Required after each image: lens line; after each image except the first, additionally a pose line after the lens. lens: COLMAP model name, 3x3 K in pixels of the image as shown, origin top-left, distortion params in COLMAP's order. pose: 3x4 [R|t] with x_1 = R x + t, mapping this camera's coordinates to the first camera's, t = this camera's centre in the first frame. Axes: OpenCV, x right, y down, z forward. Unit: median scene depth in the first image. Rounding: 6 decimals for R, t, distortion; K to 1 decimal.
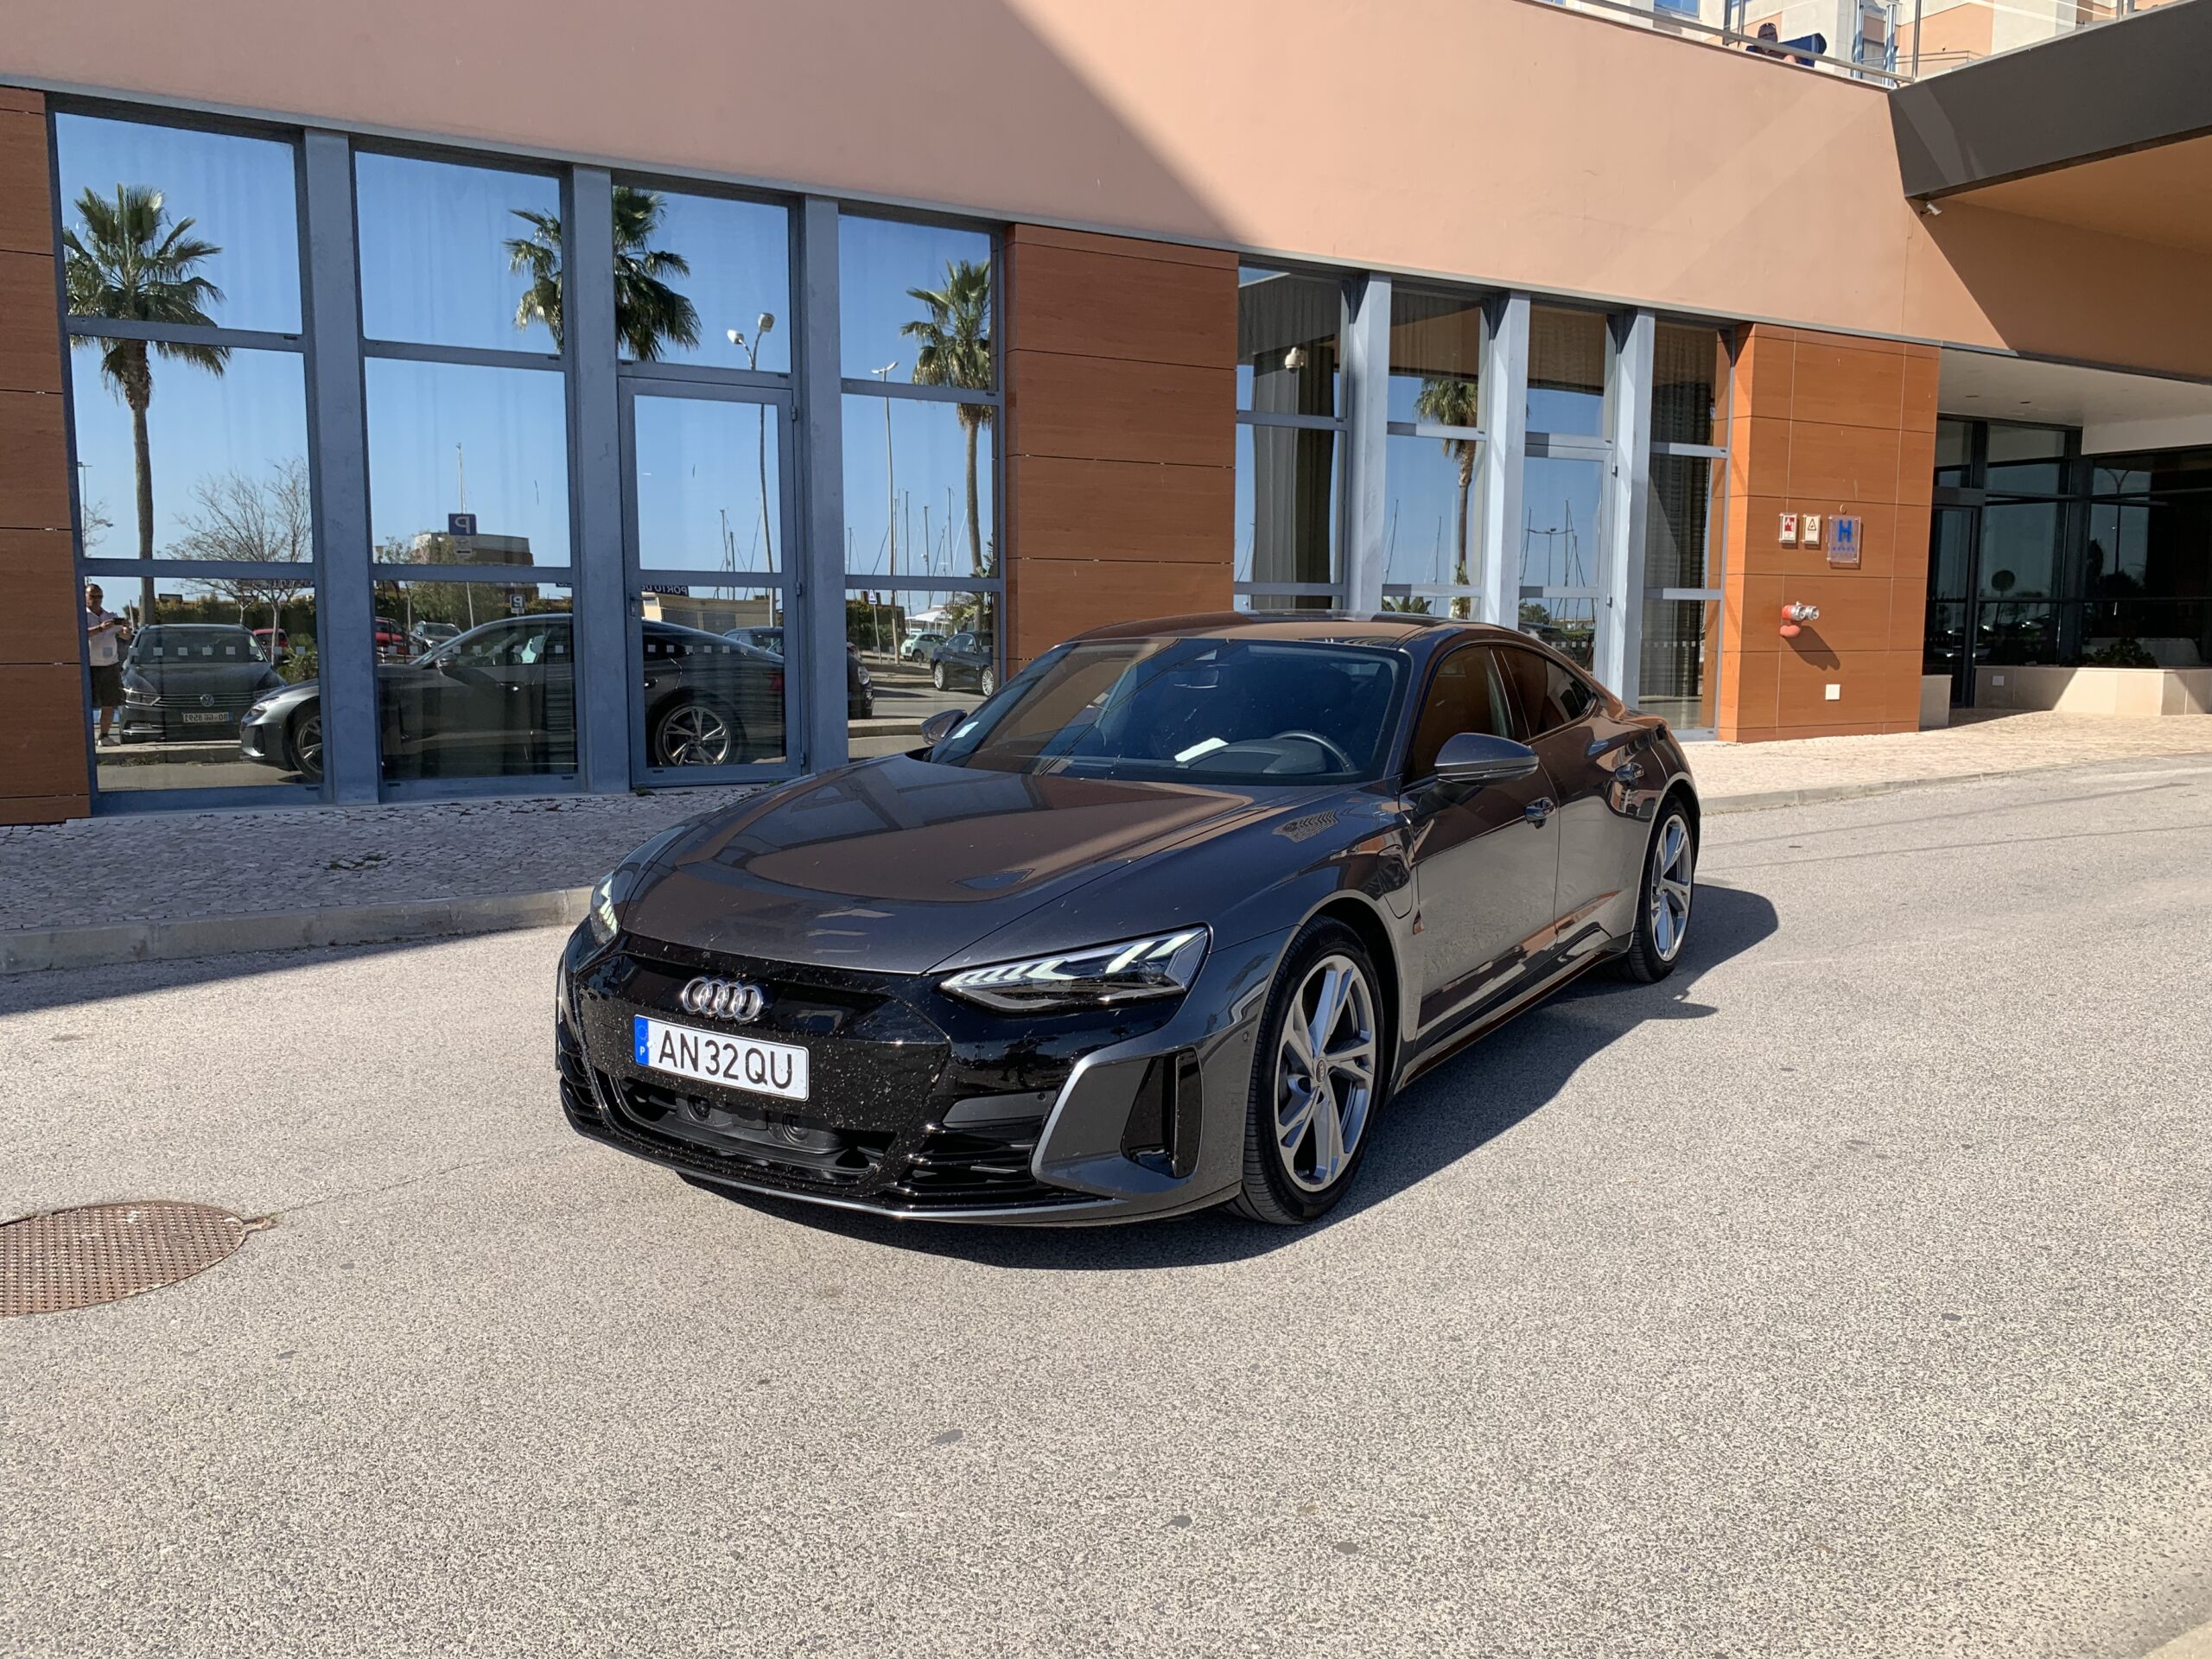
lens RADIAL K [[1681.1, 0, 1110.6], [0, 1681.1, 810.5], [0, 0, 1]] dist [0.012771, -0.012702]
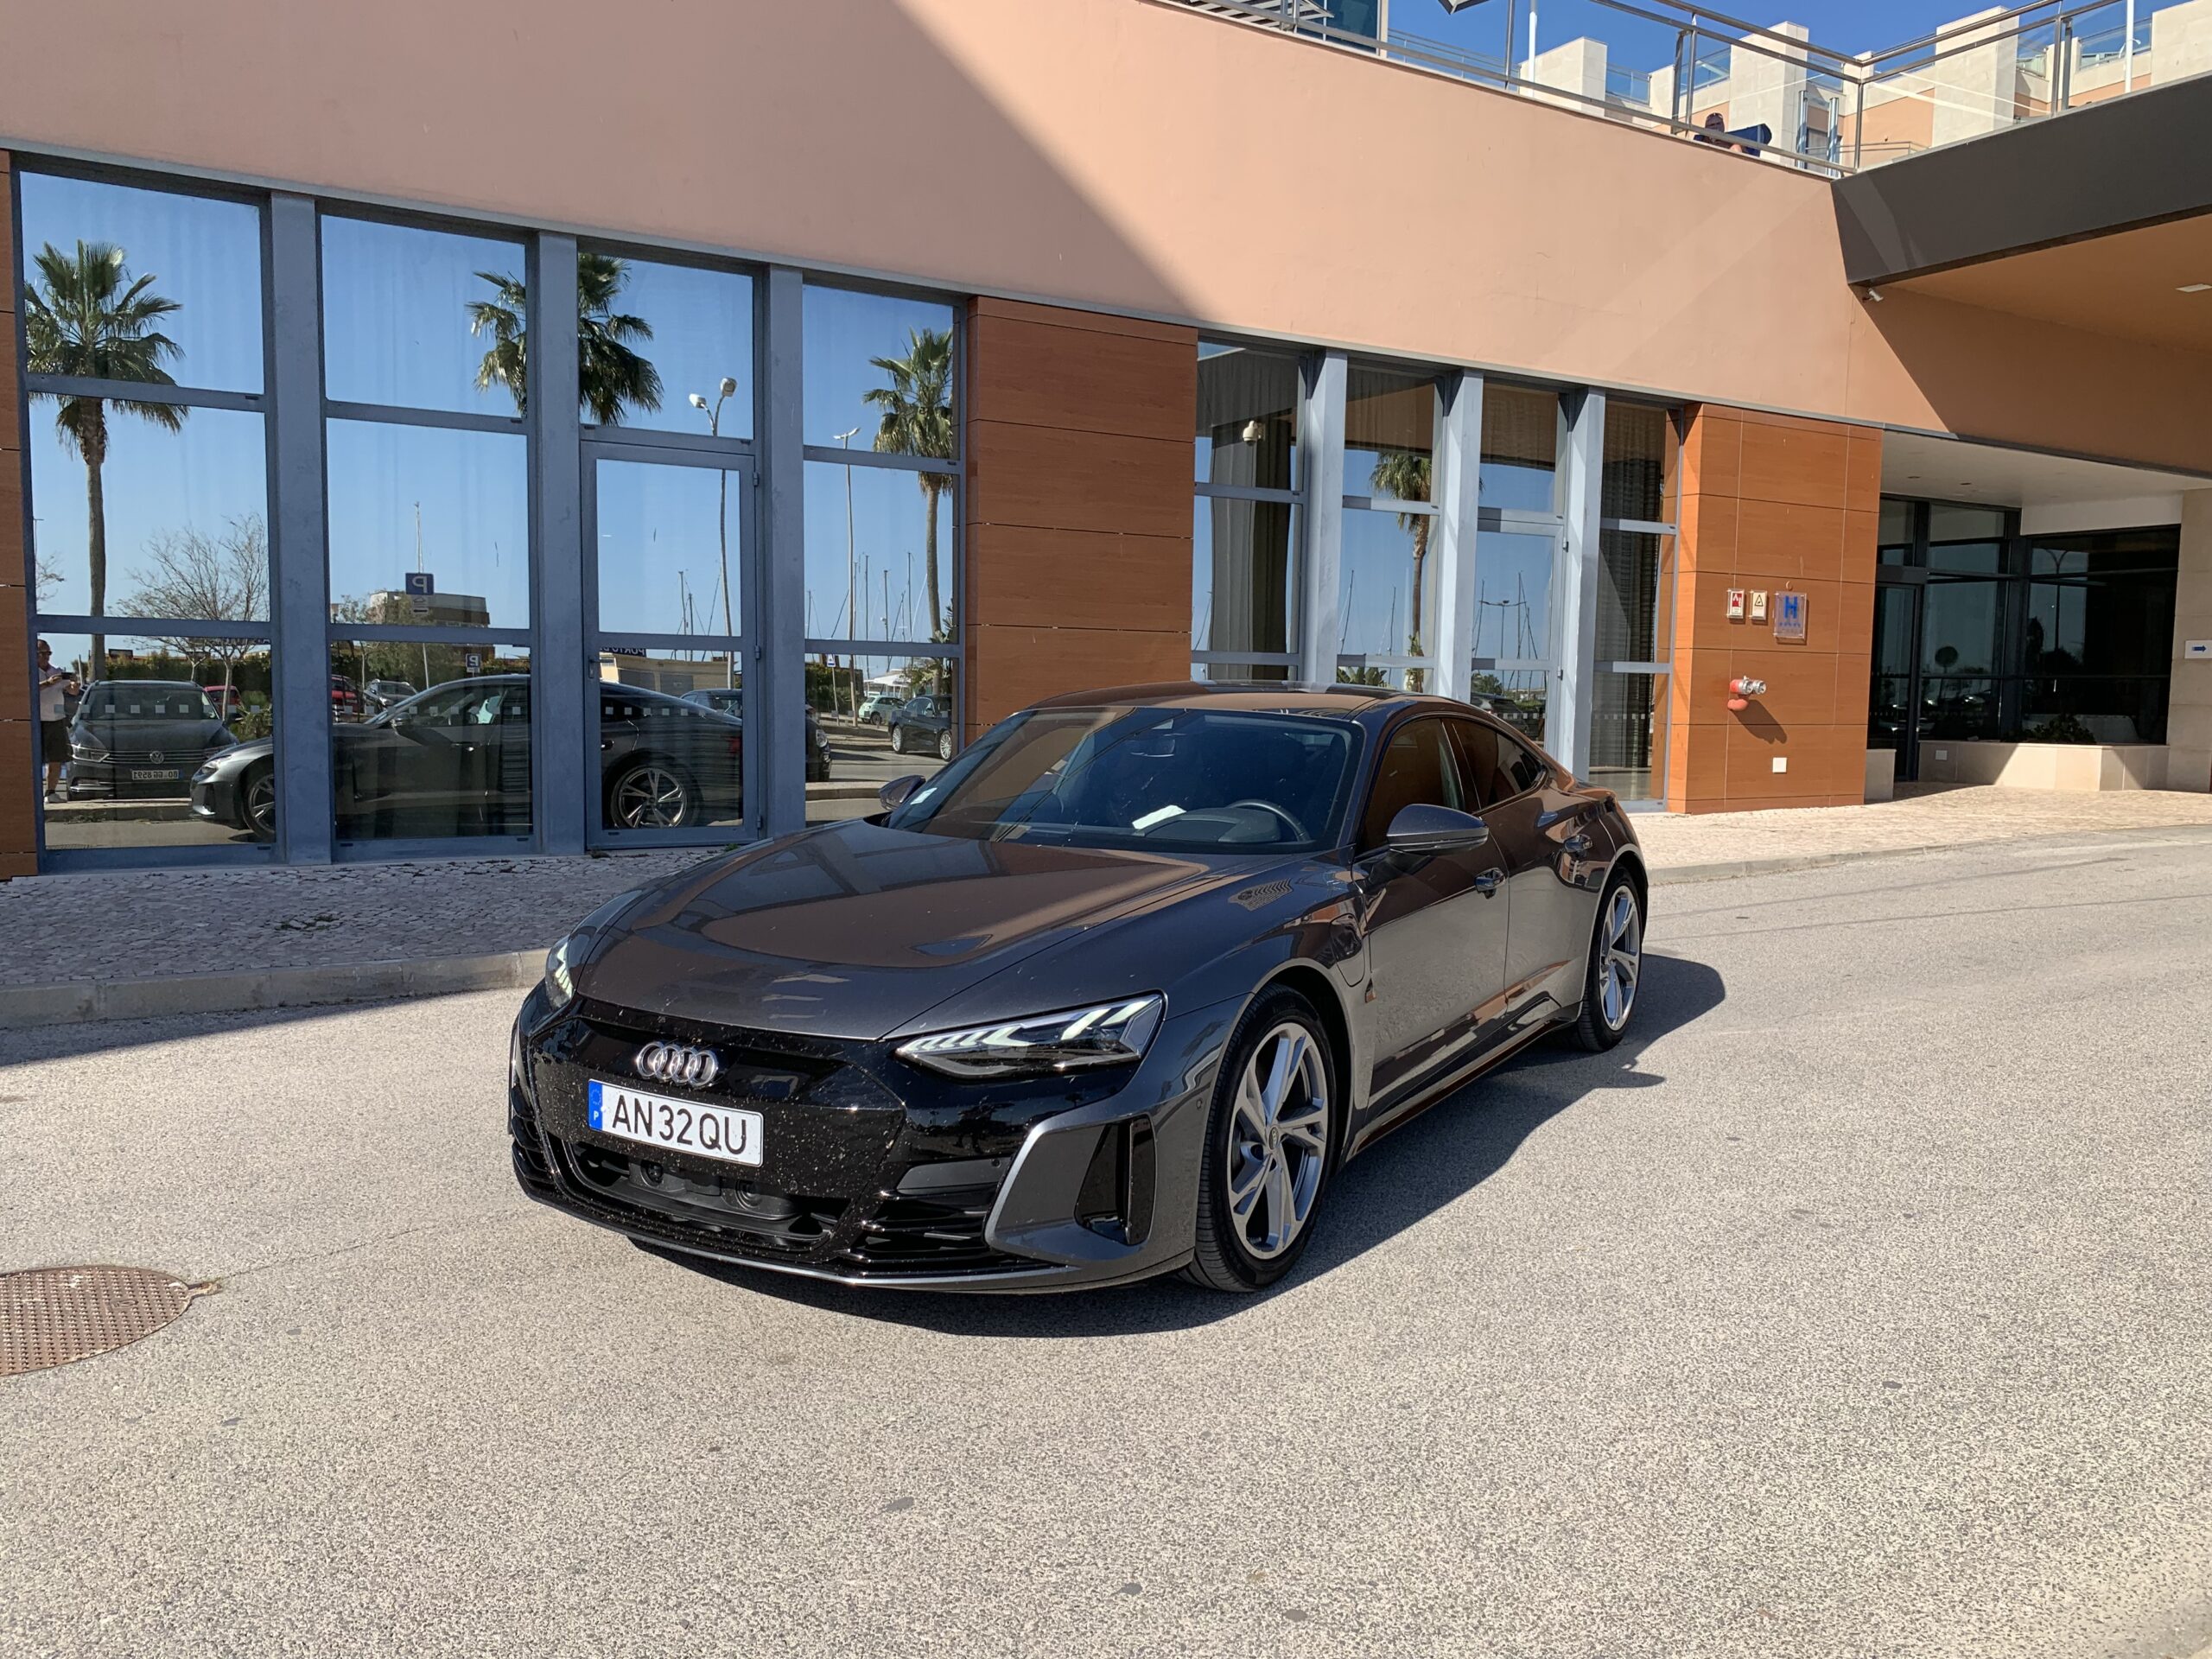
lens RADIAL K [[1679.6, 0, 1106.0], [0, 1679.6, 829.5], [0, 0, 1]] dist [0.006427, -0.006717]
pose [[0.999703, 0.008376, 0.022899, 0.000090], [-0.007749, 0.999597, -0.027302, -0.001883], [-0.023118, 0.027117, 0.999365, -0.008332]]
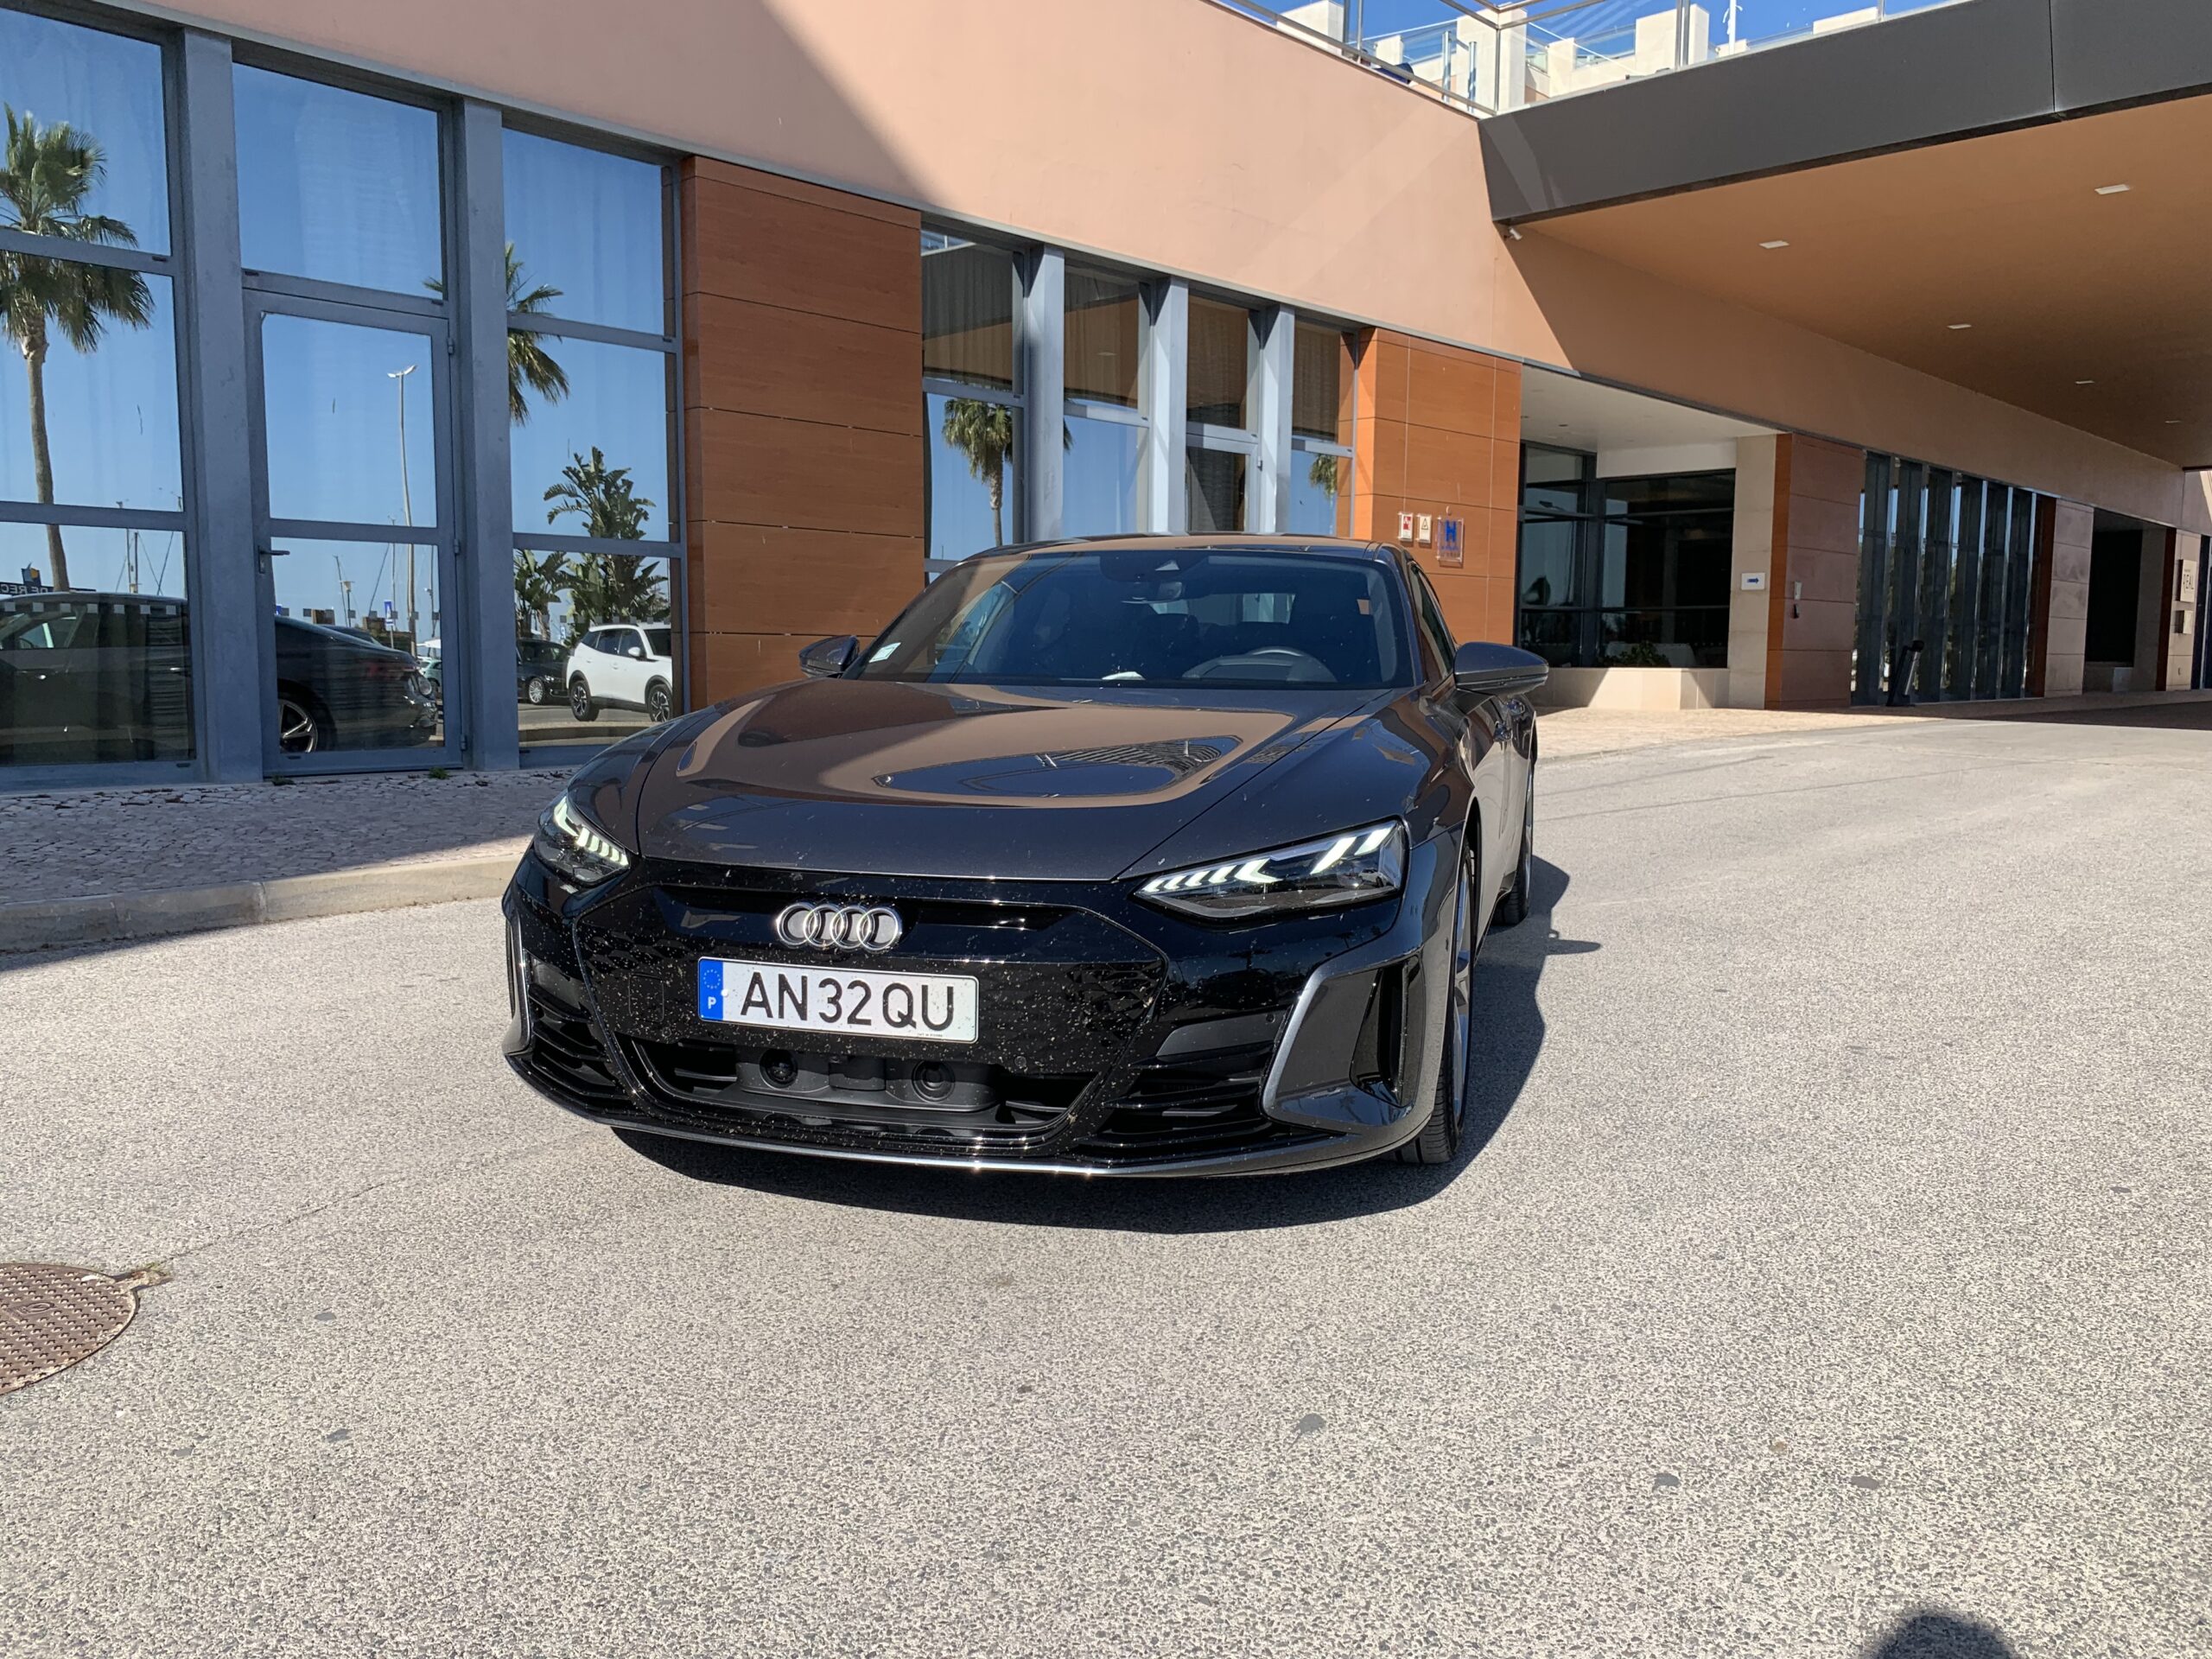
lens RADIAL K [[1681.6, 0, 1090.7], [0, 1681.6, 812.8], [0, 0, 1]] dist [0.014638, -0.013411]
pose [[0.960445, -0.024158, 0.277419, -0.322267], [0.028340, 0.999537, -0.011073, 0.068039], [-0.277023, 0.018497, 0.960685, 0.196891]]
